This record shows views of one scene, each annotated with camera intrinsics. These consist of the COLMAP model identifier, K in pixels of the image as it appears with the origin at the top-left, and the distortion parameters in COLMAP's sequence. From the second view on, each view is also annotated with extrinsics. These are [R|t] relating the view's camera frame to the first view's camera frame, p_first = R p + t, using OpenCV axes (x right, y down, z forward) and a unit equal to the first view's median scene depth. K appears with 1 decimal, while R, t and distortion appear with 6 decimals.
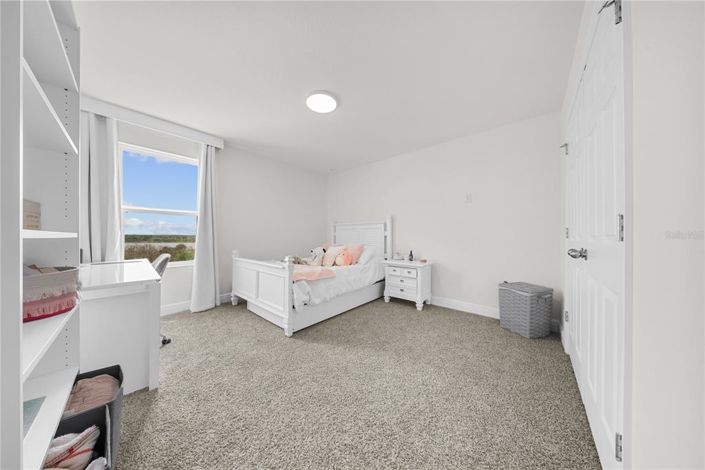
lens RADIAL K [[208.7, 0, 352.5], [0, 208.7, 235.0], [0, 0, 1]] dist [-0.000339, -0.000012]
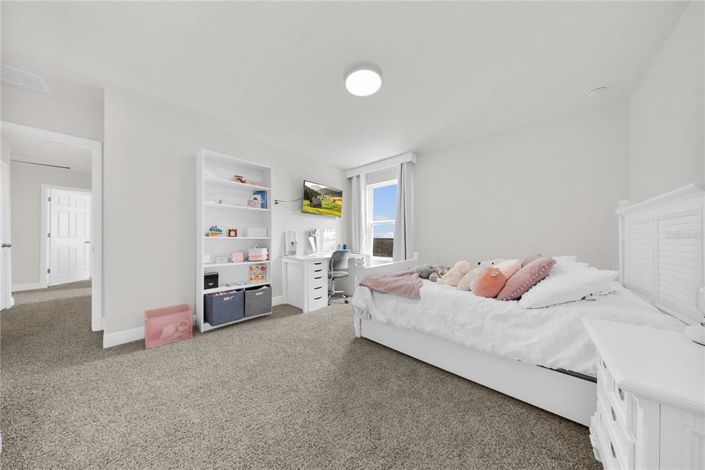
lens RADIAL K [[208.7, 0, 352.5], [0, 208.7, 235.0], [0, 0, 1]] dist [-0.000339, -0.000012]
pose [[0.009188, -0.009139, -0.999916, 0.614506], [-0.003985, 0.999950, -0.009176, -0.004283], [0.999950, 0.004069, 0.009151, 0.814045]]
